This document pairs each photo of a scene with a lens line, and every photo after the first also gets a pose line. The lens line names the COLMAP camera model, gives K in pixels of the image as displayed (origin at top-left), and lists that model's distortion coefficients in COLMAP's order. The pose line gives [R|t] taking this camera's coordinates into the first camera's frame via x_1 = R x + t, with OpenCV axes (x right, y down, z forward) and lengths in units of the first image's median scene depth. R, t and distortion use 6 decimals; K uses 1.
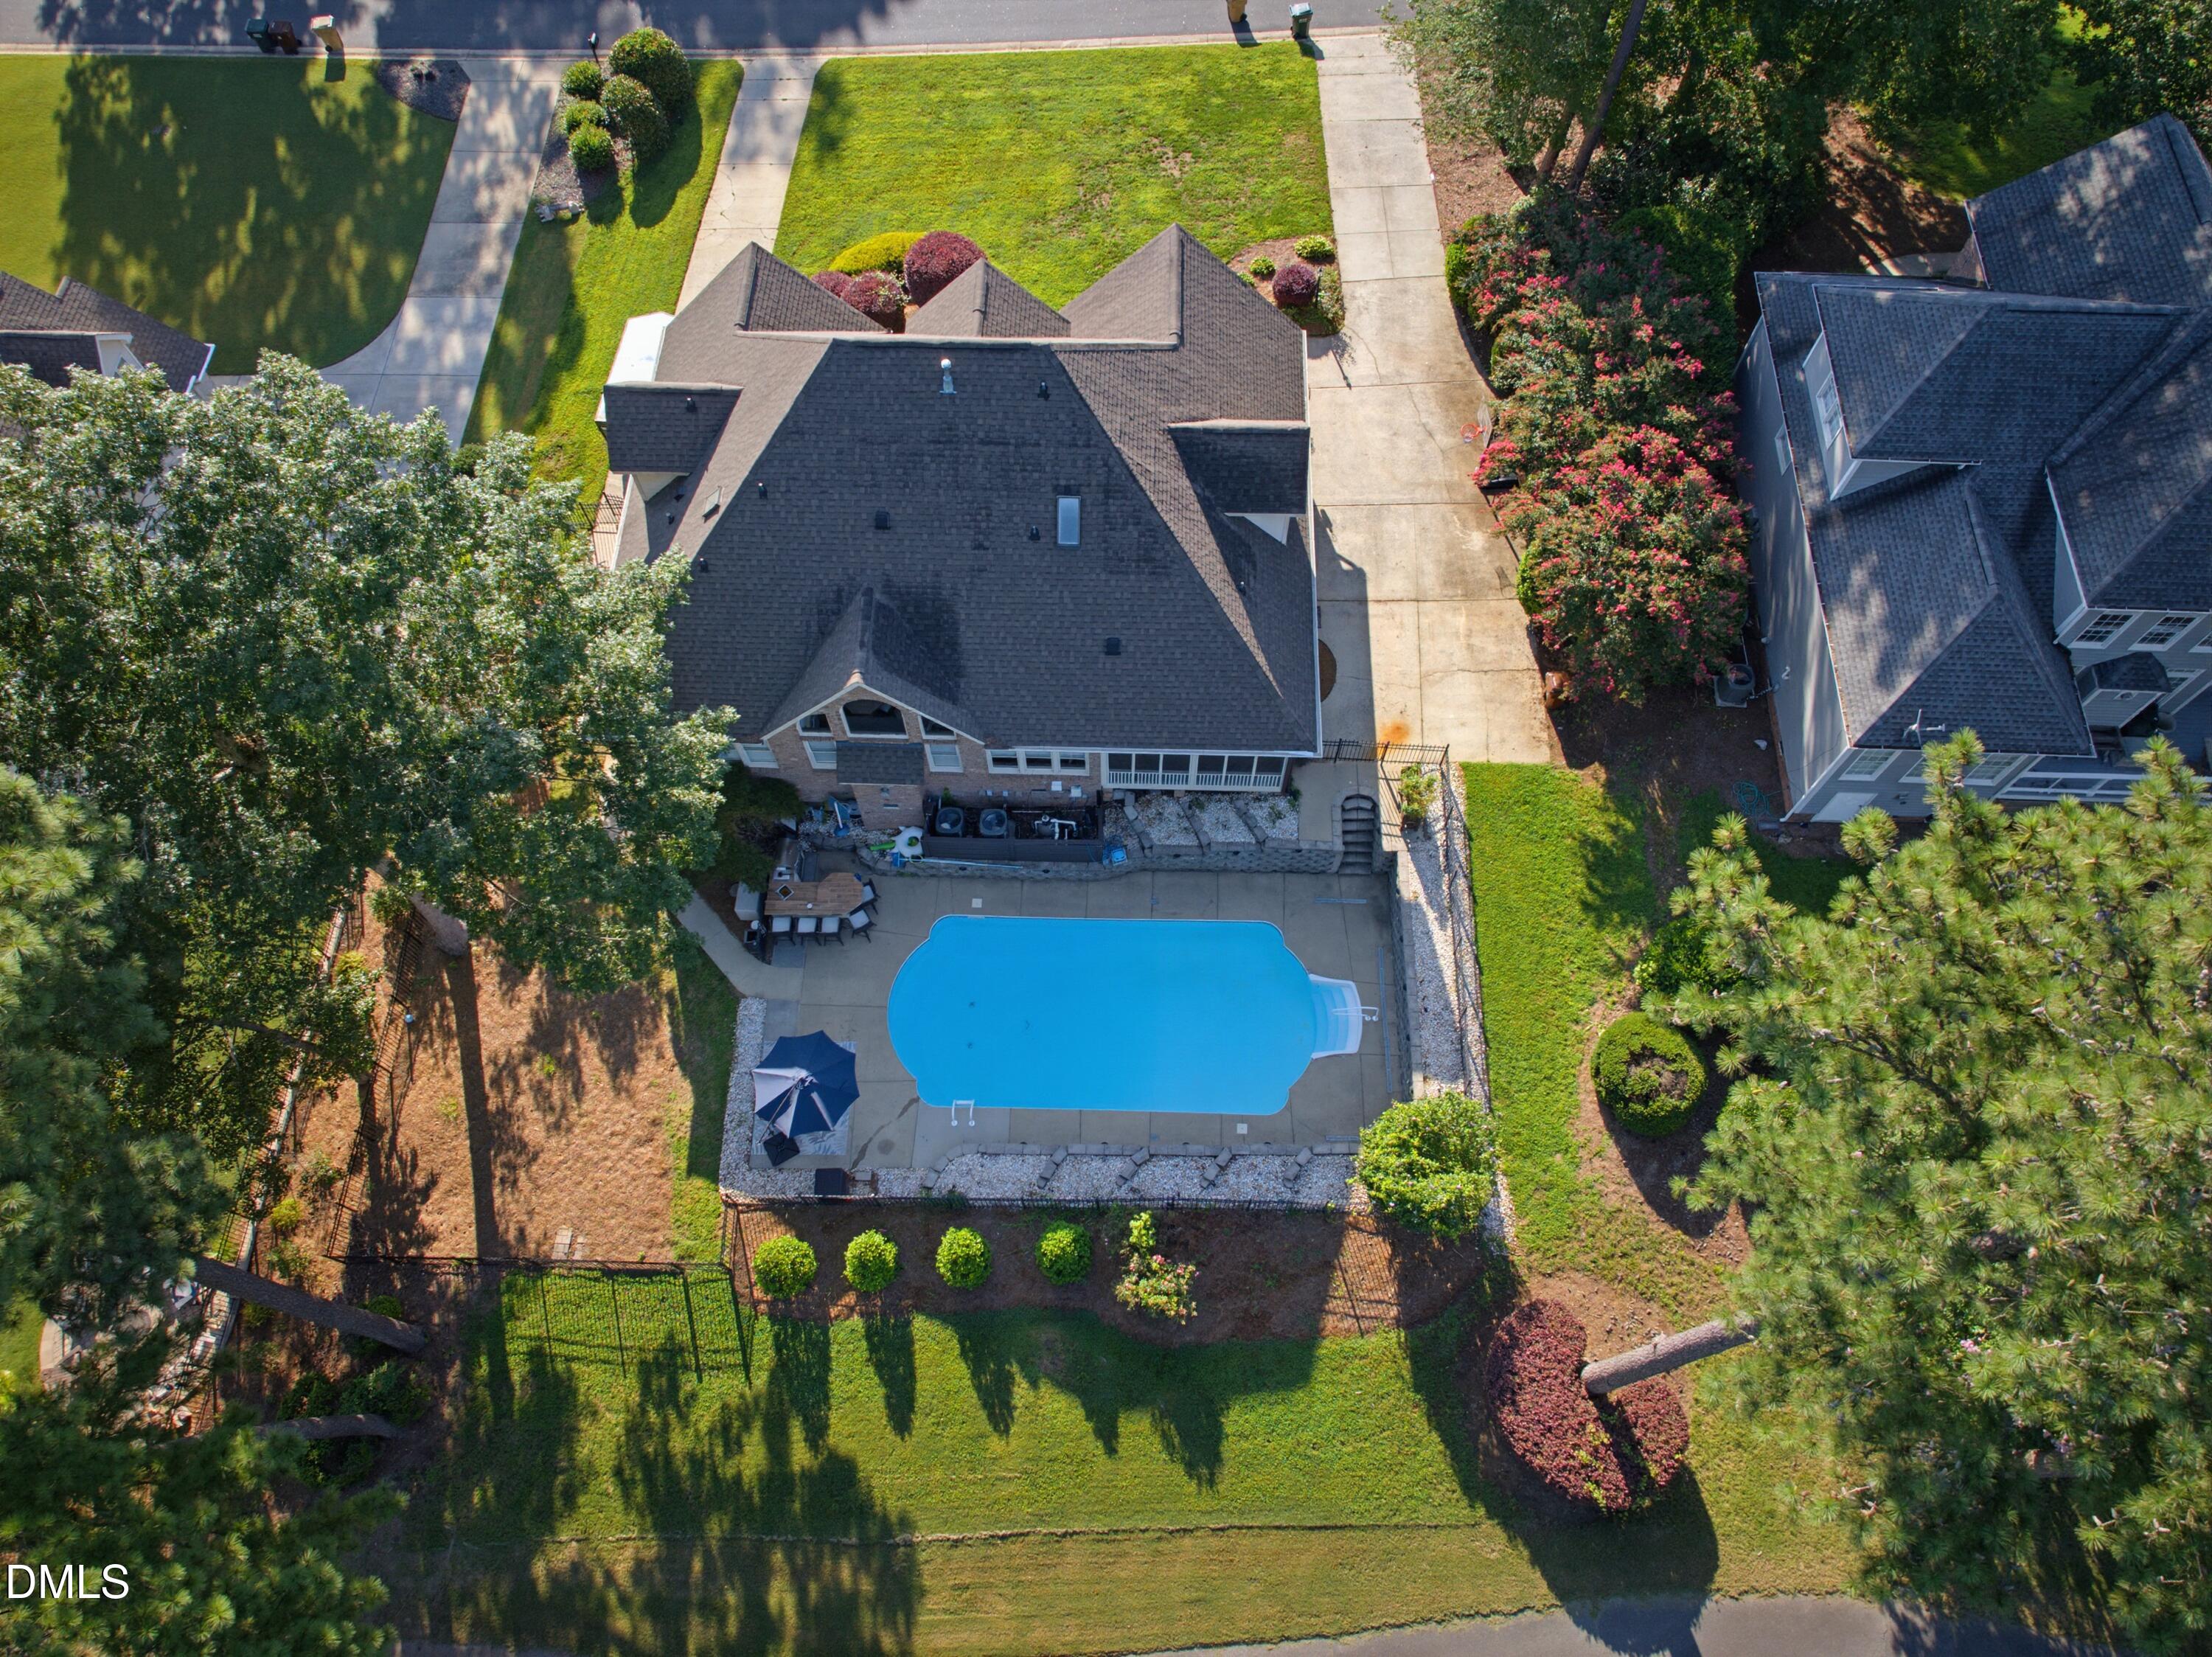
lens RADIAL K [[1526.5, 0, 1106.0], [0, 1526.5, 828.5], [0, 0, 1]] dist [-0.001268, -0.000736]
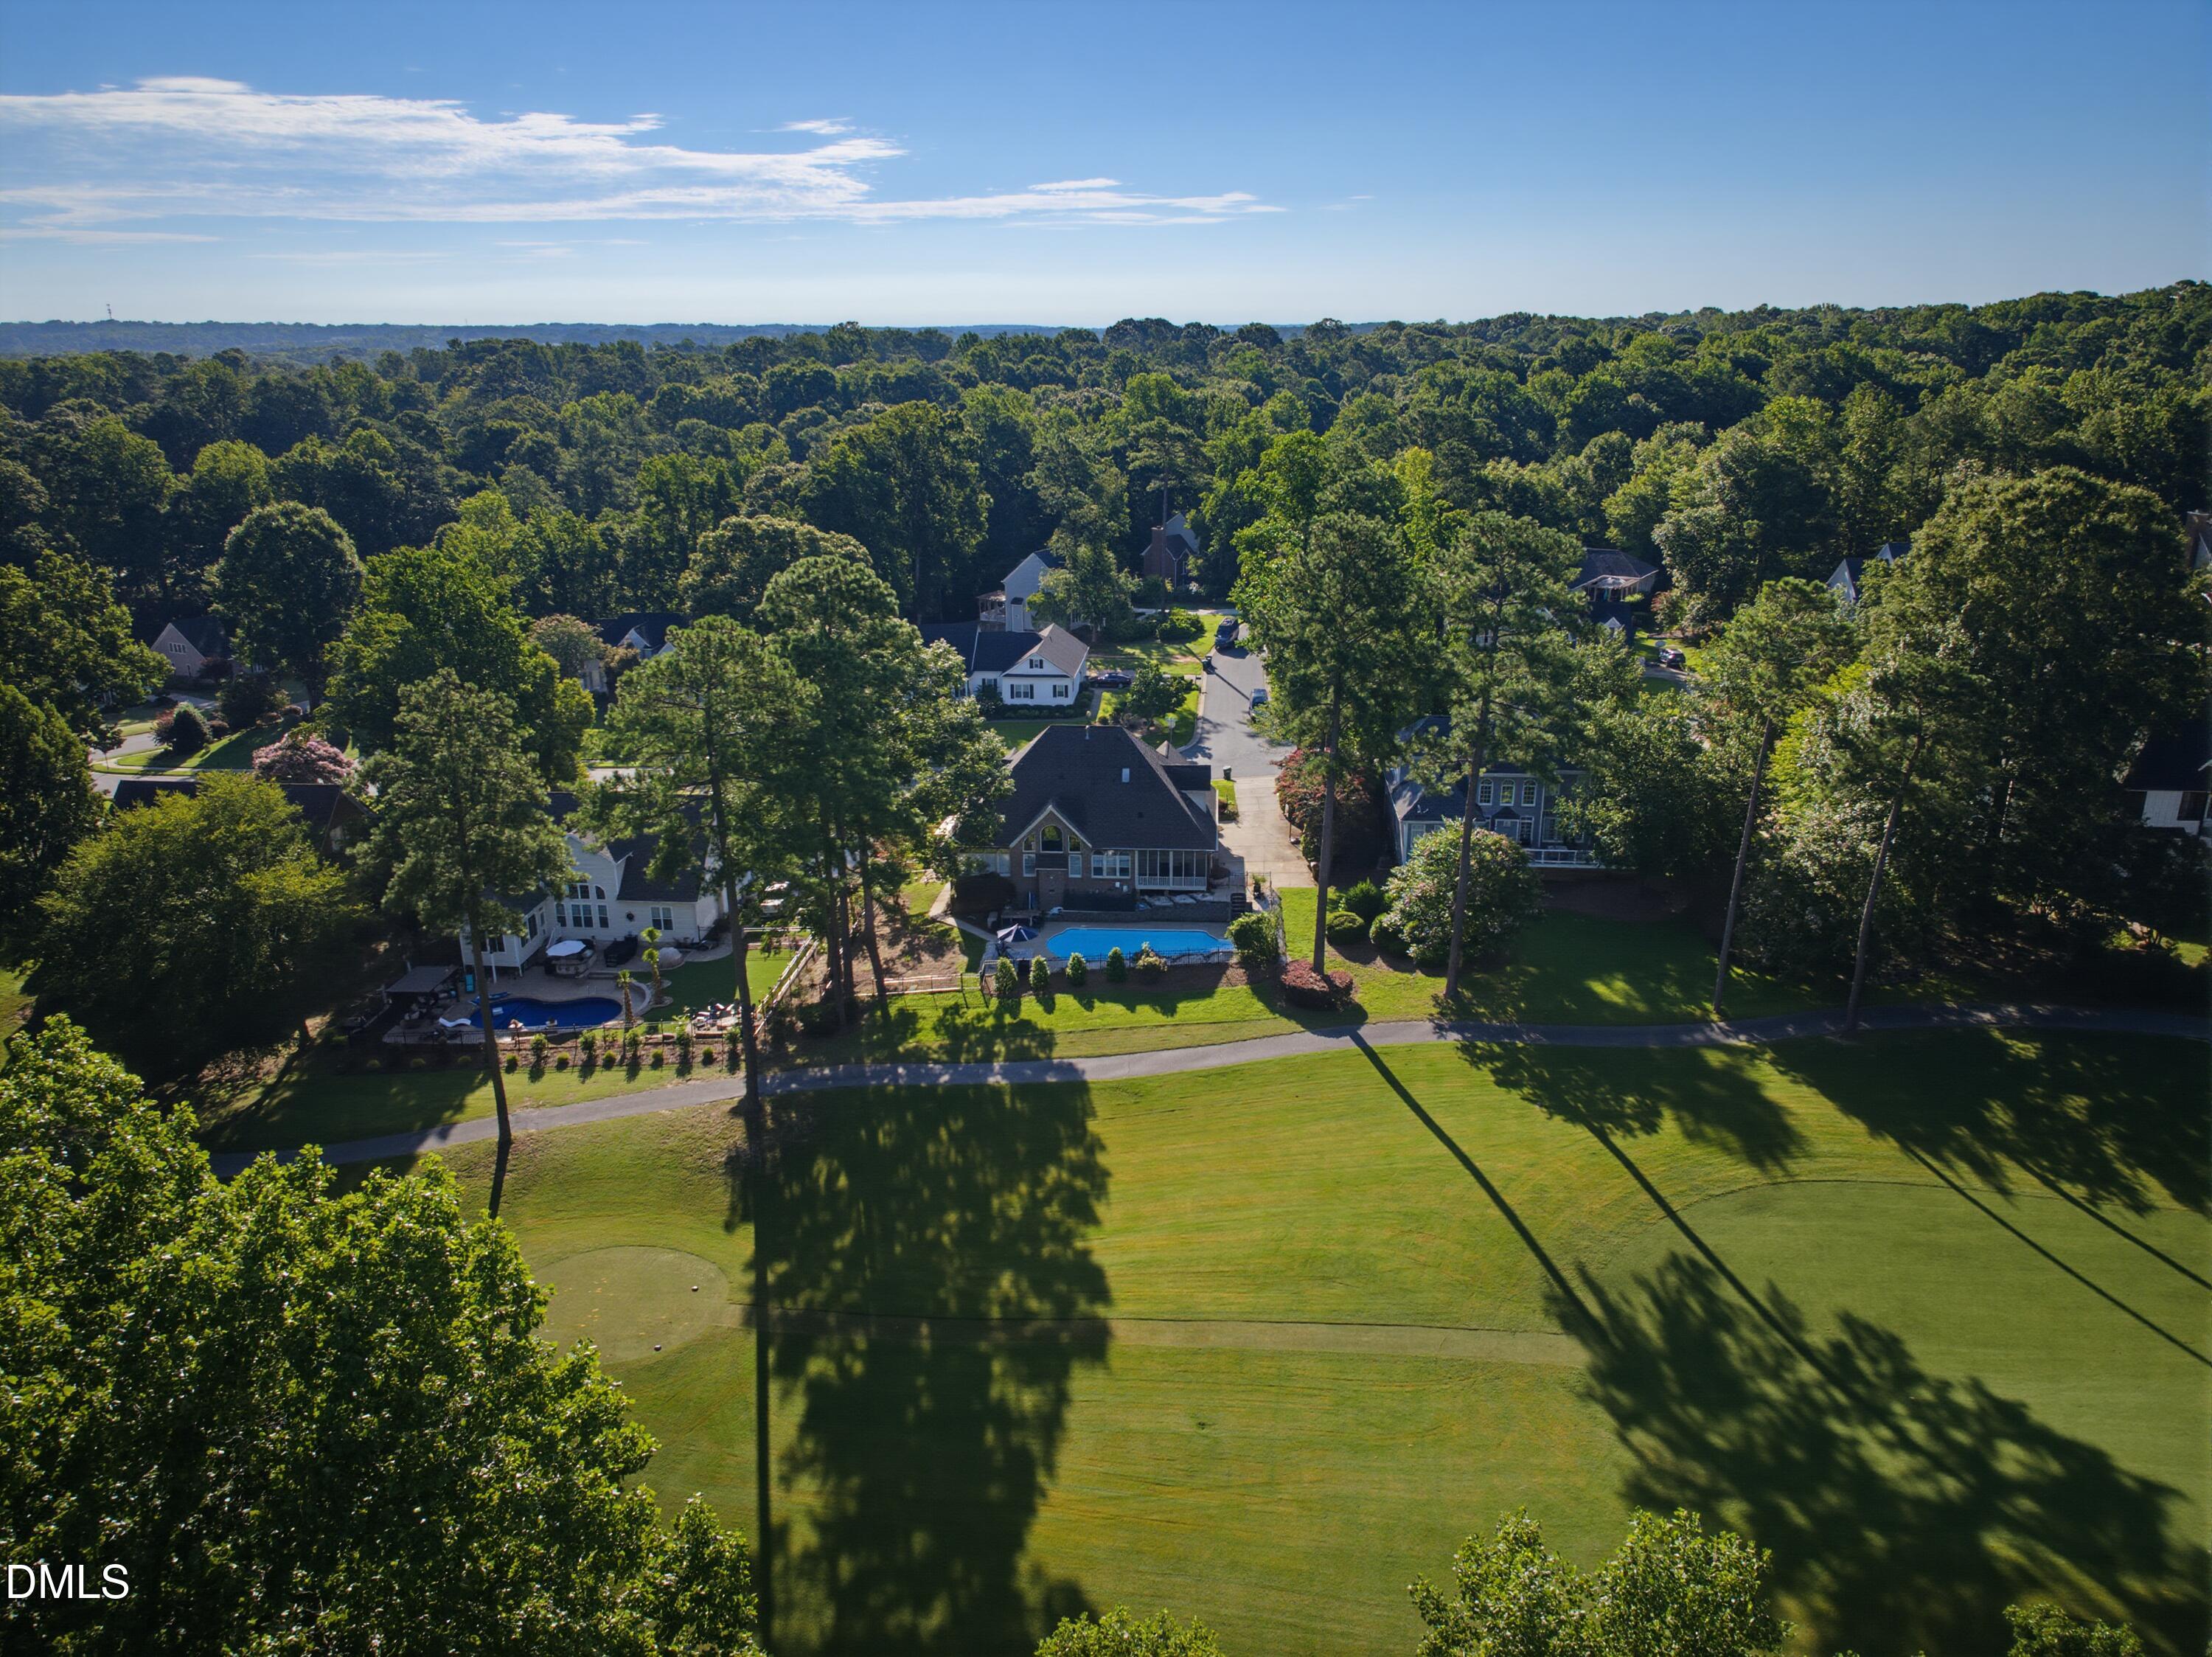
lens RADIAL K [[1533.4, 0, 1106.0], [0, 1533.4, 828.5], [0, 0, 1]] dist [0.002417, -0.004479]
pose [[0.999170, 0.011251, -0.039158, 0.051127], [-0.035893, 0.697849, -0.715345, 1.884749], [0.019278, 0.716156, 0.697673, -0.923326]]
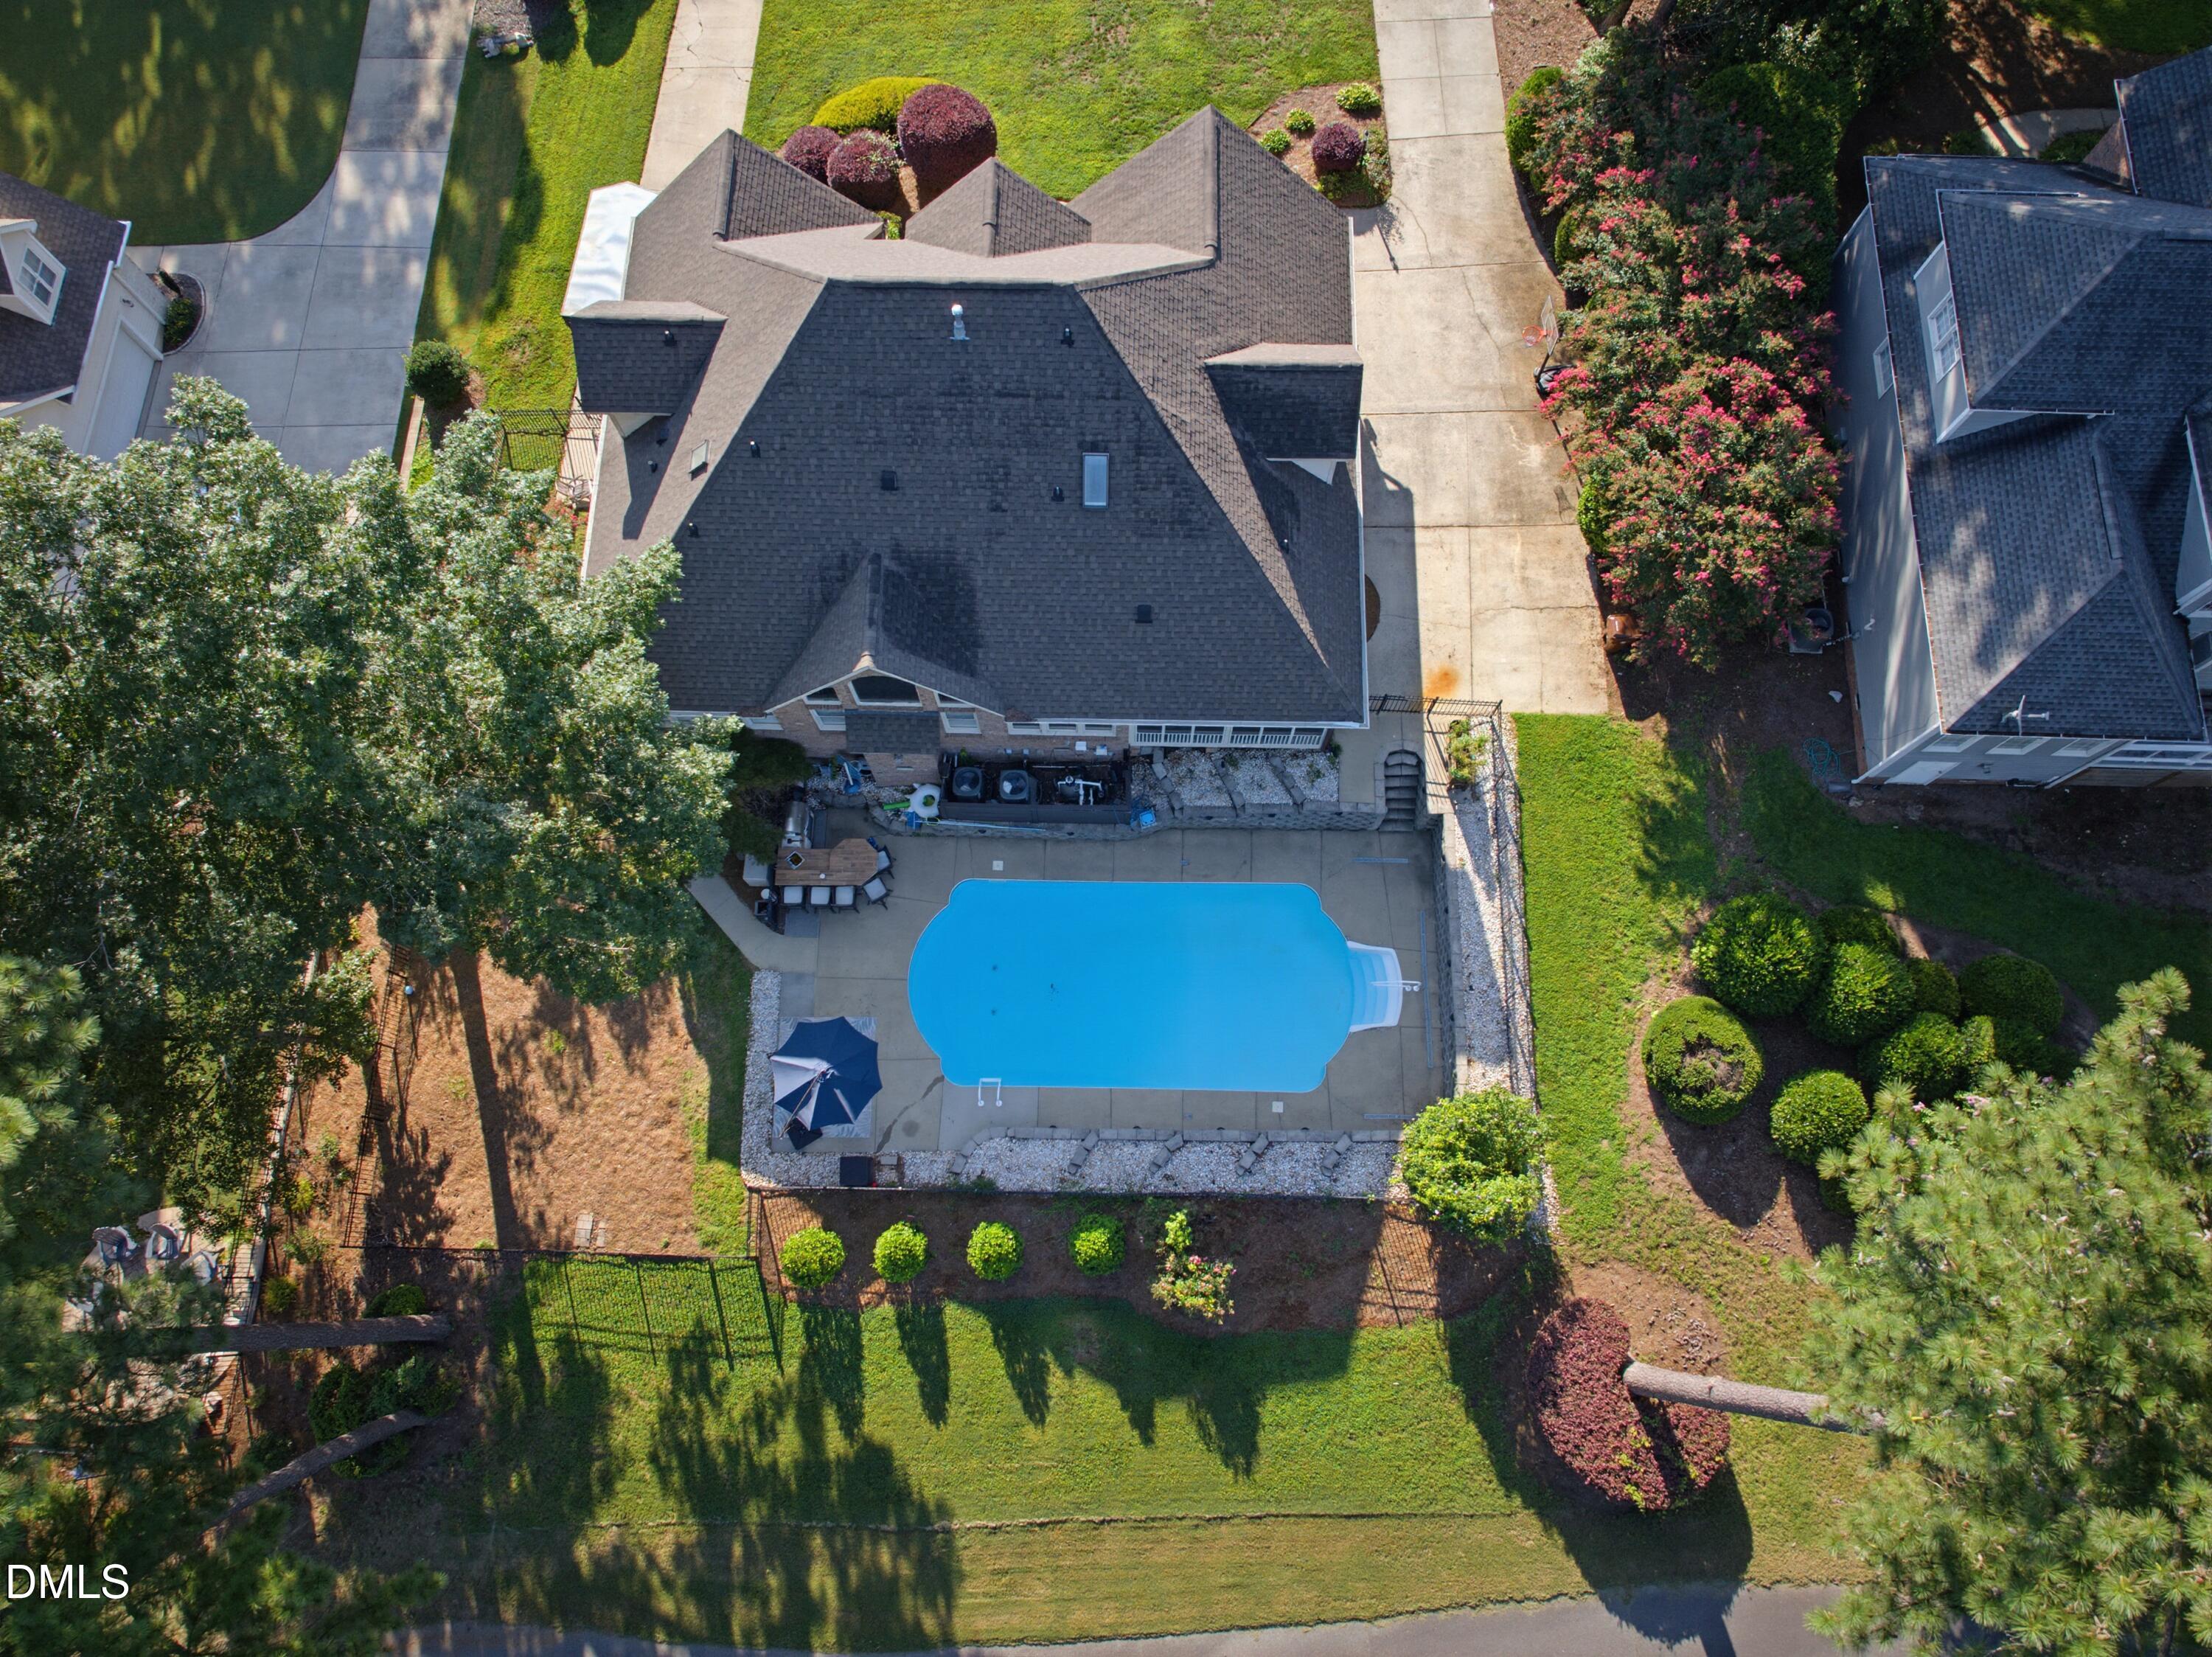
lens RADIAL K [[1525.5, 0, 1106.0], [0, 1525.5, 828.5], [0, 0, 1]] dist [-0.003075, 0.005202]
pose [[0.999964, -0.008035, 0.002764, -0.021810], [0.007490, 0.987114, 0.159842, -0.137937], [-0.004013, -0.159815, 0.987139, 0.074130]]
